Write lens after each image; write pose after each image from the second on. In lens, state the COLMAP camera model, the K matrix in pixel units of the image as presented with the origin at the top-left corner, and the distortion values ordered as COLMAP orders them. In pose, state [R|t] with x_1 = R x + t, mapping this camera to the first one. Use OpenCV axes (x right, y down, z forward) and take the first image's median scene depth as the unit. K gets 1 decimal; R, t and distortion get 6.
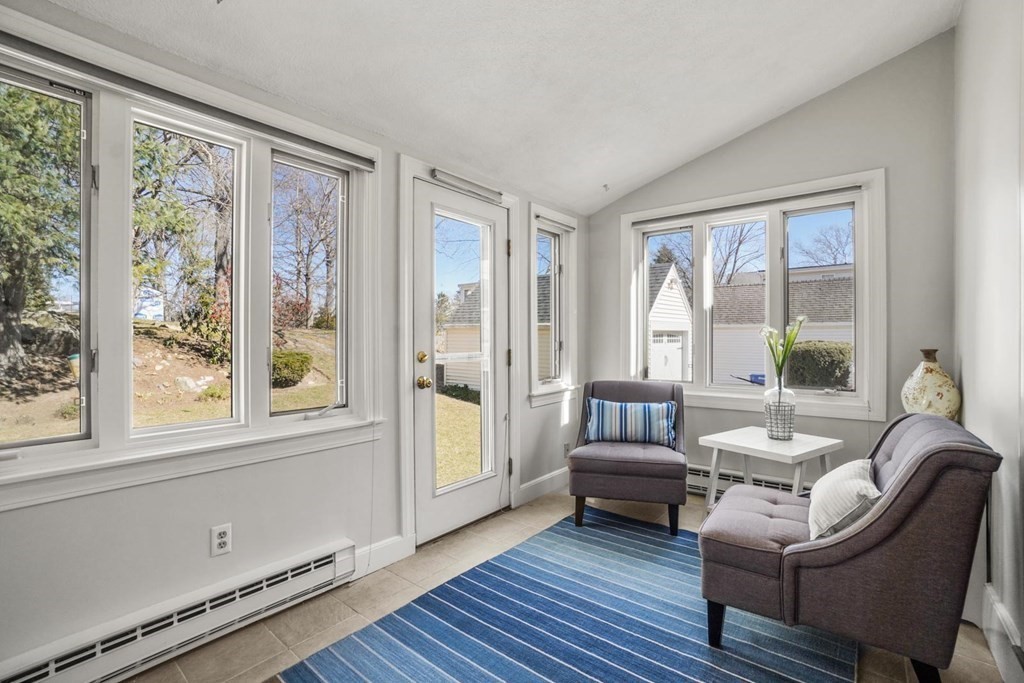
lens RADIAL K [[448.8, 0, 512.1], [0, 448.8, 336.3], [0, 0, 1]] dist [-0.022666, -0.000035]
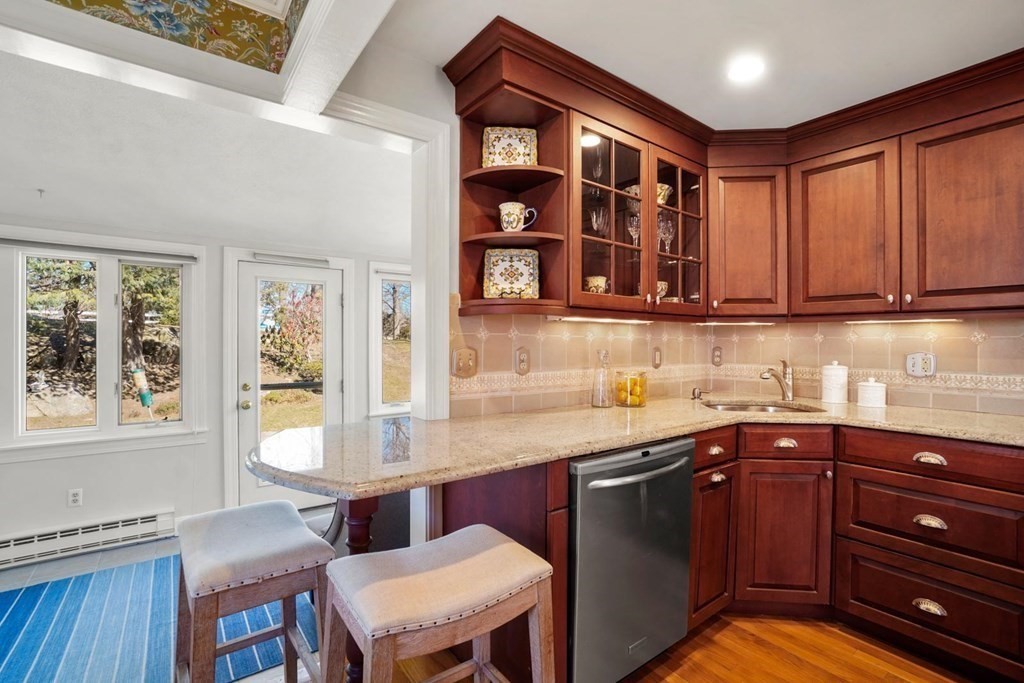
lens RADIAL K [[463.8, 0, 512.0], [0, 463.8, 341.5], [0, 0, 1]] dist [0.000434, 0.000850]
pose [[0.968326, 0.005264, -0.249634, 0.983600], [-0.004889, 0.999986, 0.002123, -0.105270], [0.249641, -0.000835, 0.968338, -0.212076]]
